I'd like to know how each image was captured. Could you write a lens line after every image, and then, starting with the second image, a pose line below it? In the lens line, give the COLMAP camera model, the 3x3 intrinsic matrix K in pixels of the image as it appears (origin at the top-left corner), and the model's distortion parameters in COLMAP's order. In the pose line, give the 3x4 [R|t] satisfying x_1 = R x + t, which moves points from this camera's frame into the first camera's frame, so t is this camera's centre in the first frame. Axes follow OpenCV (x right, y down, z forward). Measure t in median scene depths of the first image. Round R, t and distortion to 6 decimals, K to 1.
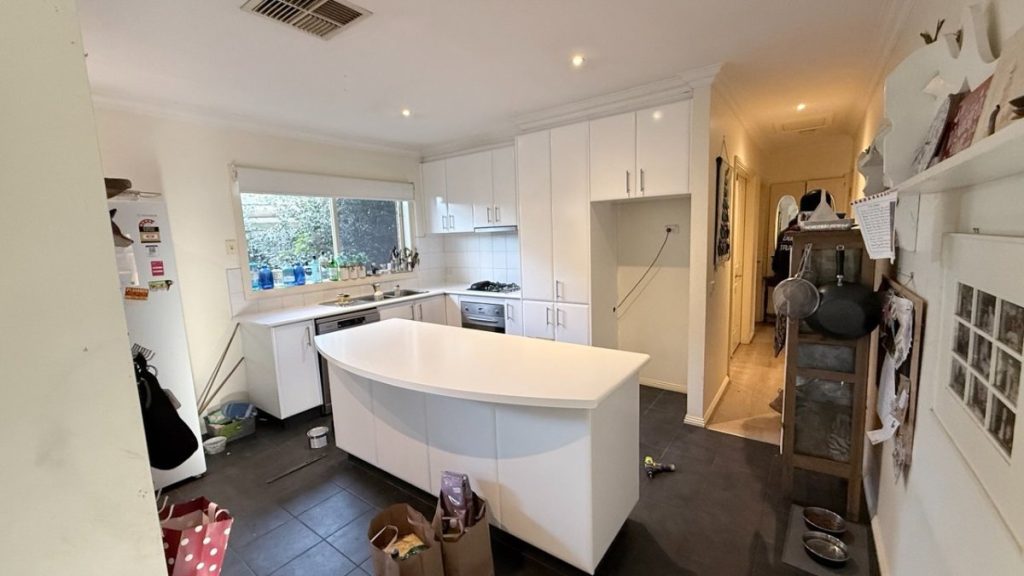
lens RADIAL K [[405.6, 0, 510.6], [0, 405.6, 286.5], [0, 0, 1]] dist [0.000542, -0.000096]
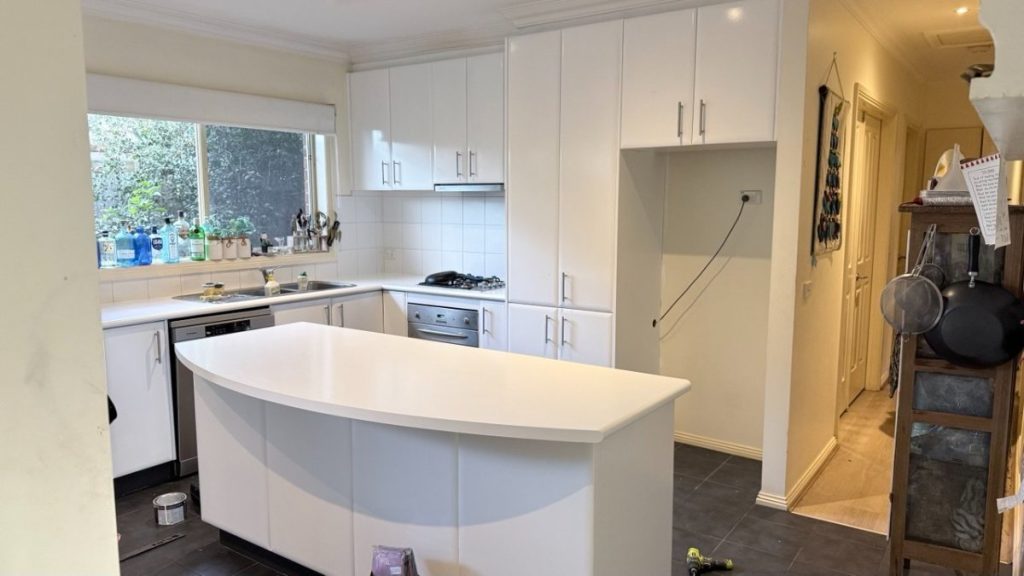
lens RADIAL K [[711.1, 0, 509.0], [0, 711.1, 287.5], [0, 0, 1]] dist [0.143219, -0.235327]
pose [[0.999096, 0.035413, 0.023506, 0.004427], [-0.035288, 0.999361, -0.005676, 0.015898], [-0.023692, 0.004842, 0.999708, -0.092970]]
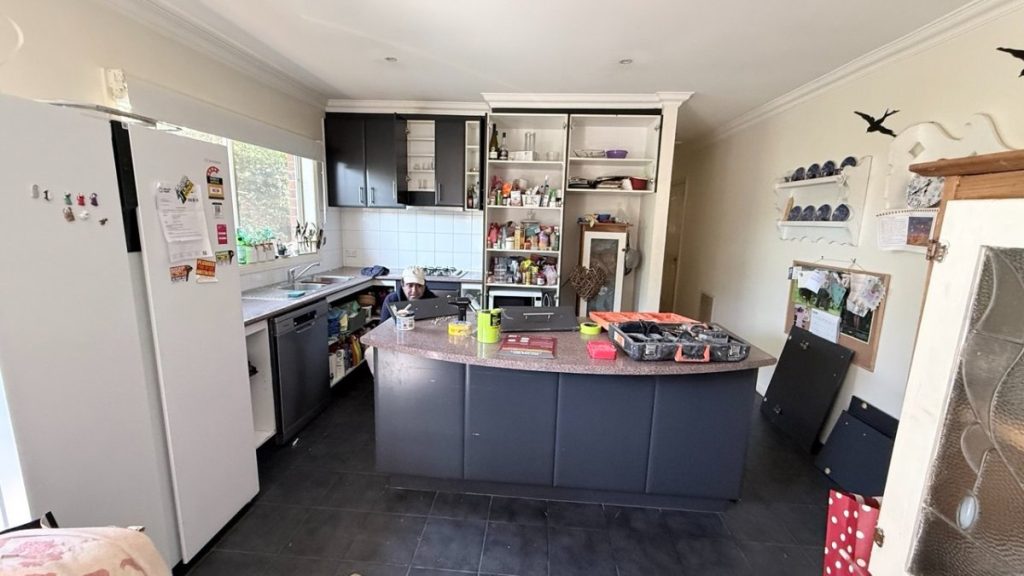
lens RADIAL K [[405.6, 0, 510.6], [0, 405.6, 286.5], [0, 0, 1]] dist [0.000542, -0.000096]
pose [[0.848214, -0.027498, 0.528940, -0.426272], [0.007373, 0.999168, 0.040121, 0.000511], [-0.529603, -0.030131, 0.847711, 0.136760]]
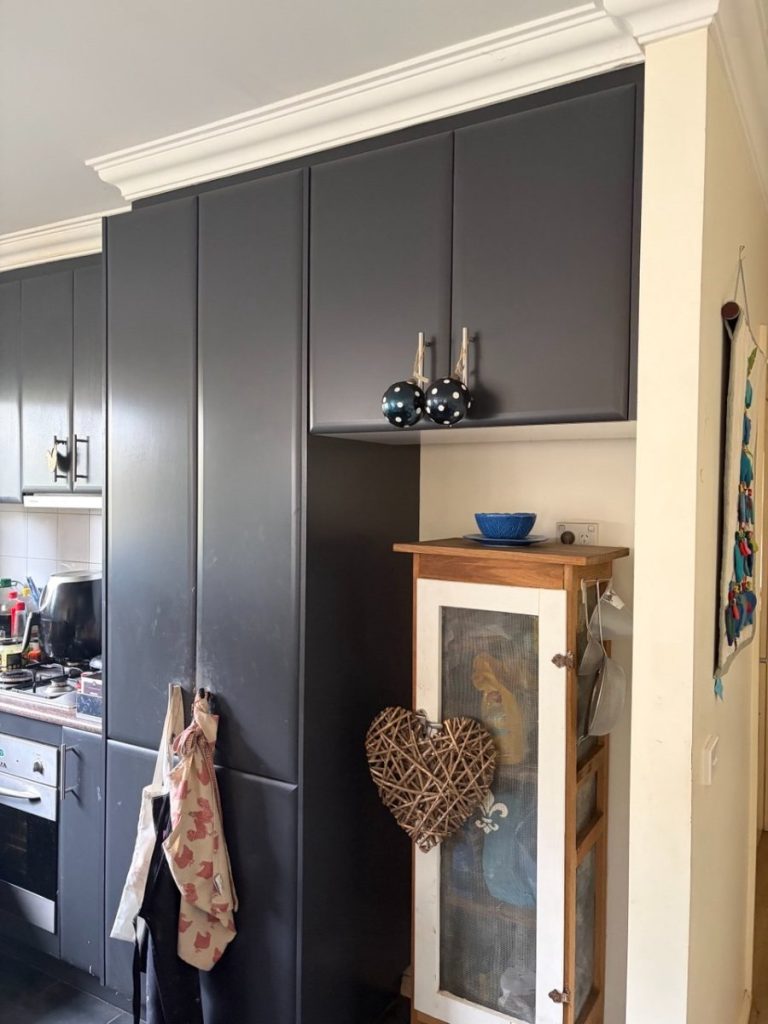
lens RADIAL K [[777.1, 0, 386.0], [0, 777.1, 516.0], [0, 0, 1]] dist [0.020747, -0.003265]
pose [[0.994105, 0.041566, 0.100140, 0.170550], [-0.031502, 0.994482, -0.100065, -0.080924], [-0.103747, 0.096321, 0.989929, 0.374669]]
